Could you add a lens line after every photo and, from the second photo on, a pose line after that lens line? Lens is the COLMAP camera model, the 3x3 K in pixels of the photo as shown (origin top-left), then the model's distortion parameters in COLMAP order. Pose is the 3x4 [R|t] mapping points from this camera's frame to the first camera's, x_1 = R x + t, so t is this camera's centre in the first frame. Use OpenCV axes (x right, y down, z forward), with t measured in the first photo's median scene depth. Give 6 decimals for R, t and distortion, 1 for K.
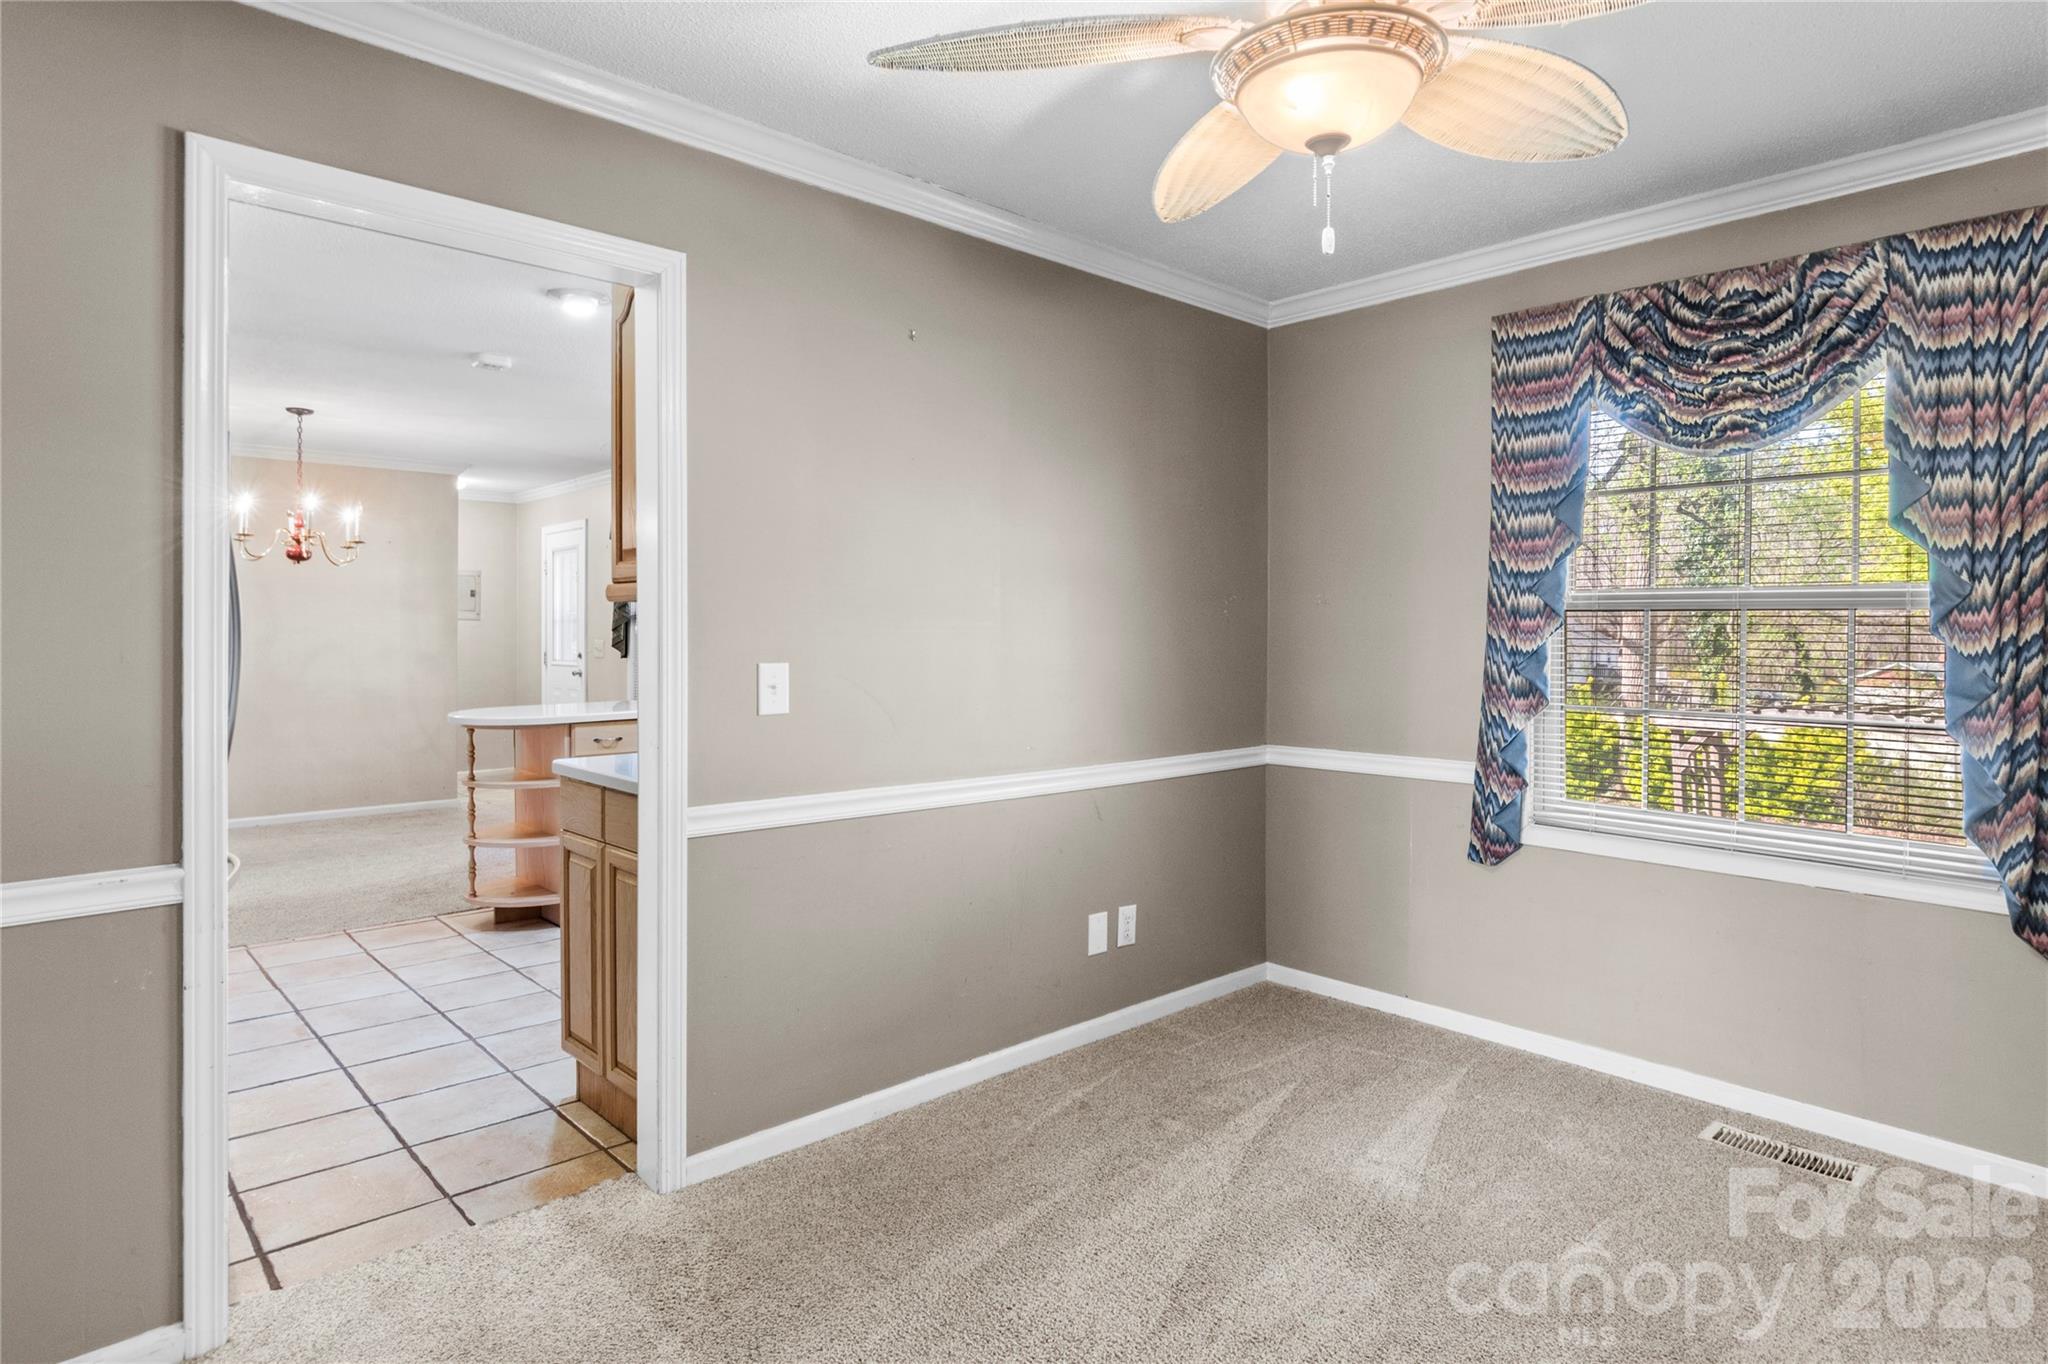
lens RADIAL K [[1106.1, 0, 1093.1], [0, 1106.1, 647.3], [0, 0, 1]] dist [0.007311, -0.003245]
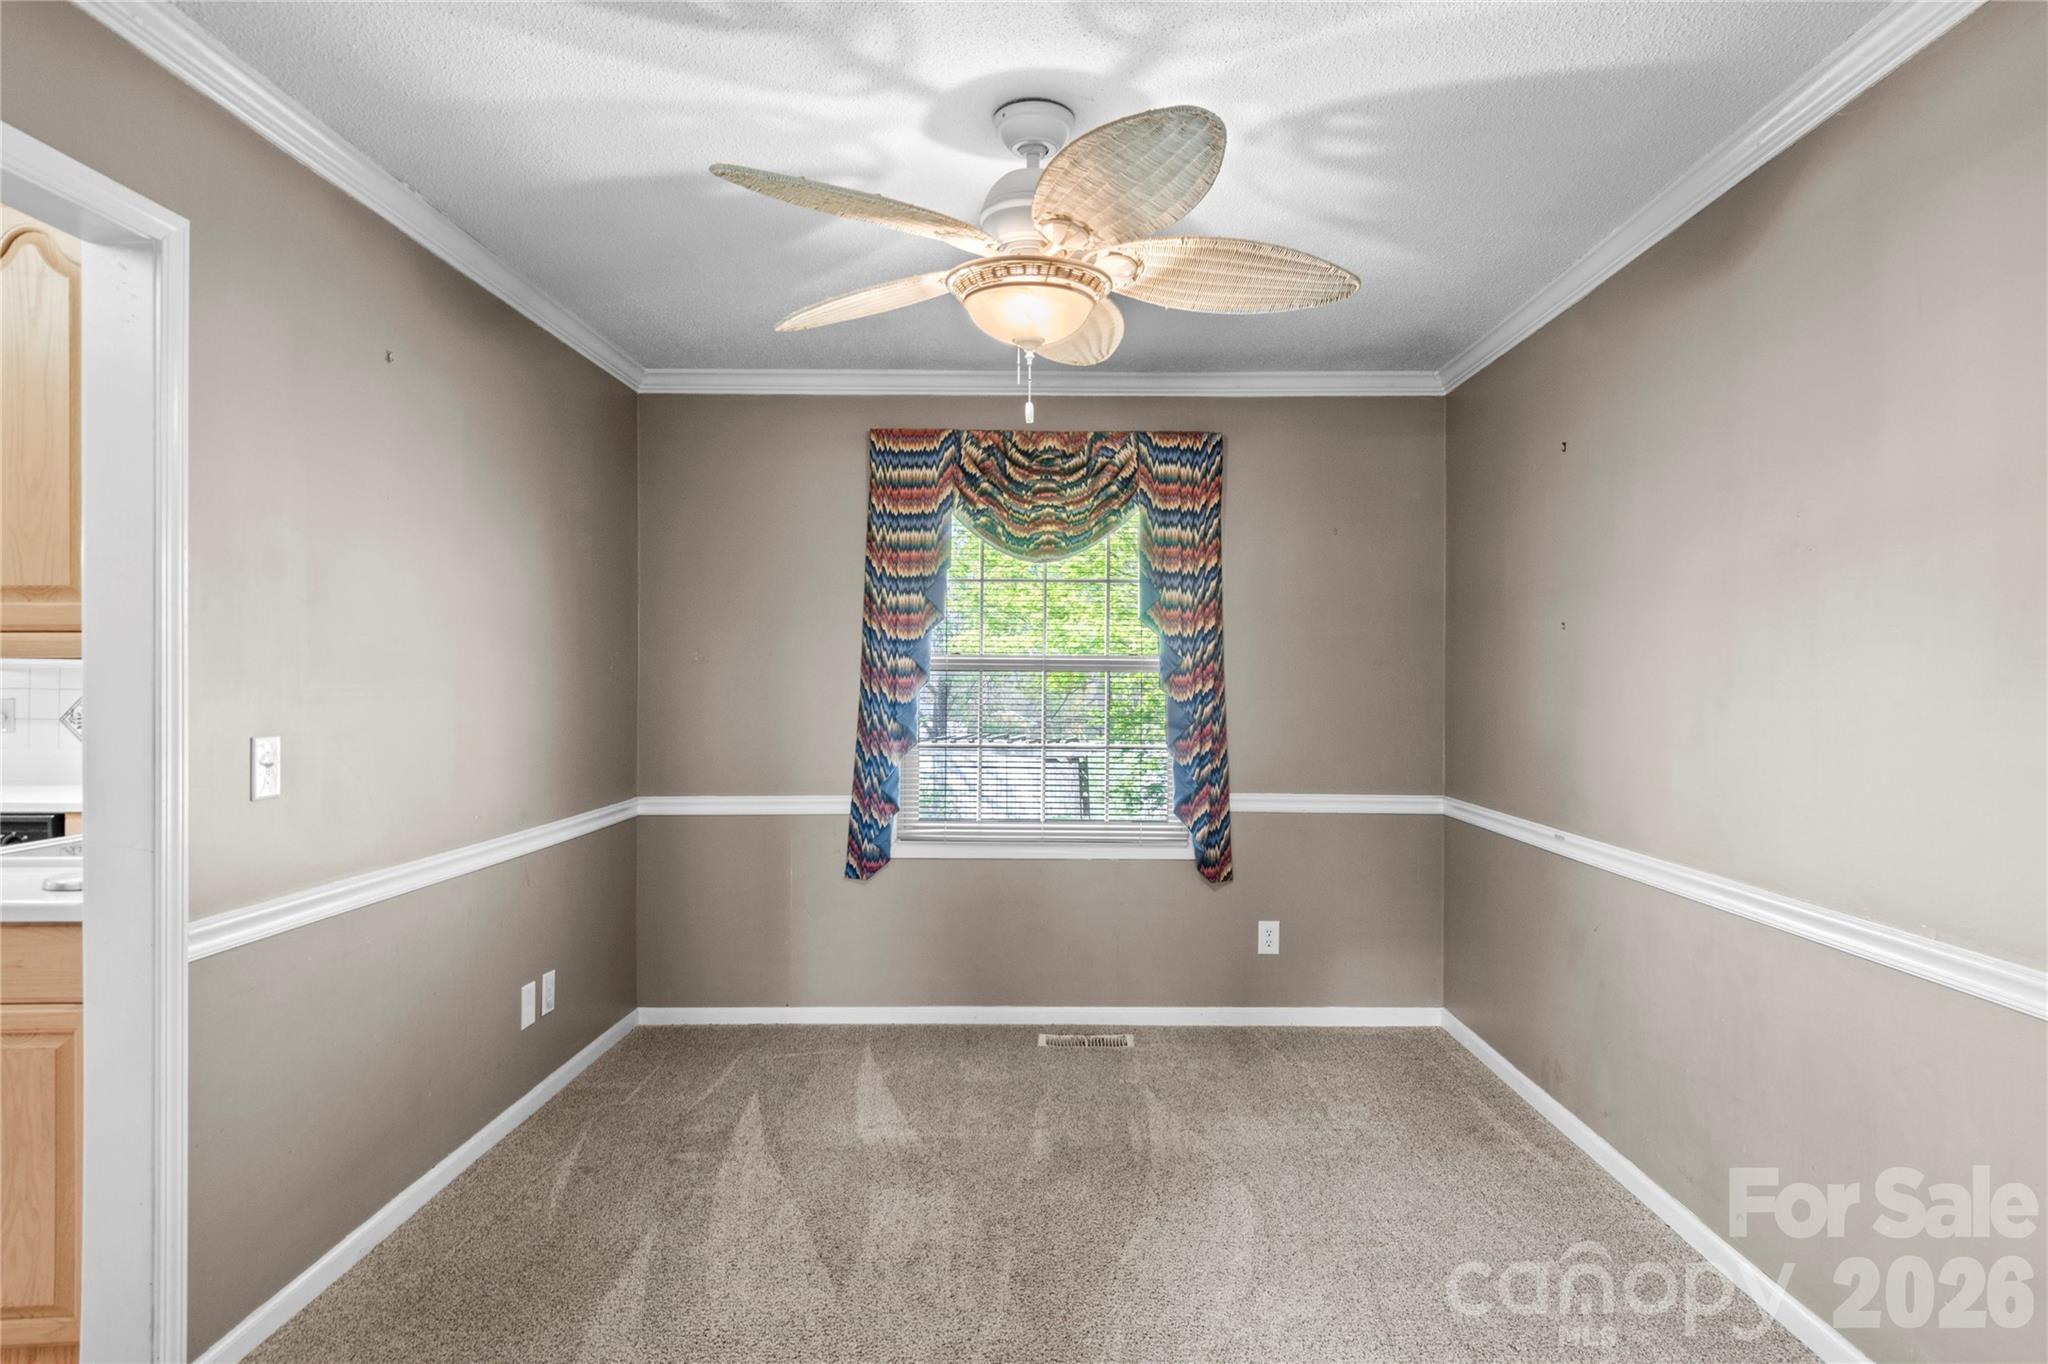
lens RADIAL K [[1106.1, 0, 1039.0], [0, 1106.1, 699.9], [0, 0, 1]] dist [0.007311, -0.003245]
pose [[0.699908, -0.016501, 0.714042, -0.439008], [0.010259, 0.999862, 0.013050, -0.016374], [-0.714159, -0.001808, 0.699981, 0.016353]]
